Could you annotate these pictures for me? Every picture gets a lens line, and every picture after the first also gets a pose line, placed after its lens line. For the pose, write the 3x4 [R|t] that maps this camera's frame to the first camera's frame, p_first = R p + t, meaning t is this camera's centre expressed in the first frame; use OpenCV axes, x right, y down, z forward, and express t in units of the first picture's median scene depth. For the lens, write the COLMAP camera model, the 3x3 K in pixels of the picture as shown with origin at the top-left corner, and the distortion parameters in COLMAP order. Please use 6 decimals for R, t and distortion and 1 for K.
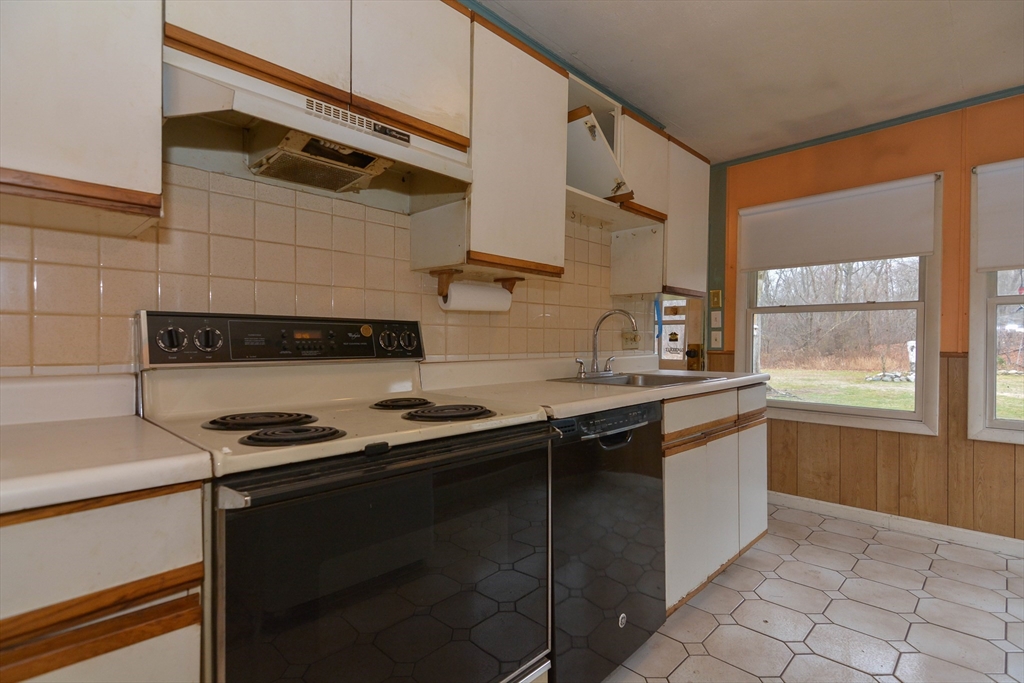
lens RADIAL K [[496.0, 0, 513.1], [0, 496.0, 344.6], [0, 0, 1]] dist [0.002033, -0.001669]
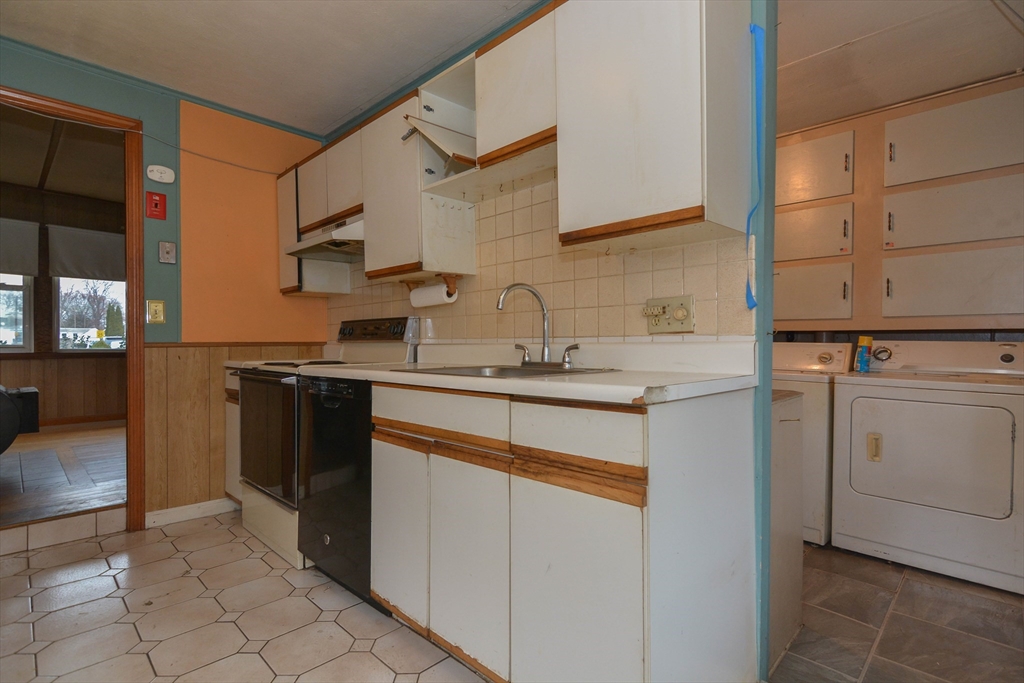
lens RADIAL K [[496.0, 0, 513.1], [0, 496.0, 344.6], [0, 0, 1]] dist [0.002033, -0.001669]
pose [[-0.003563, 0.004969, -0.999981, 1.140830], [-0.002222, 0.999985, 0.004977, 0.026708], [0.999991, 0.002239, -0.003552, 1.117341]]
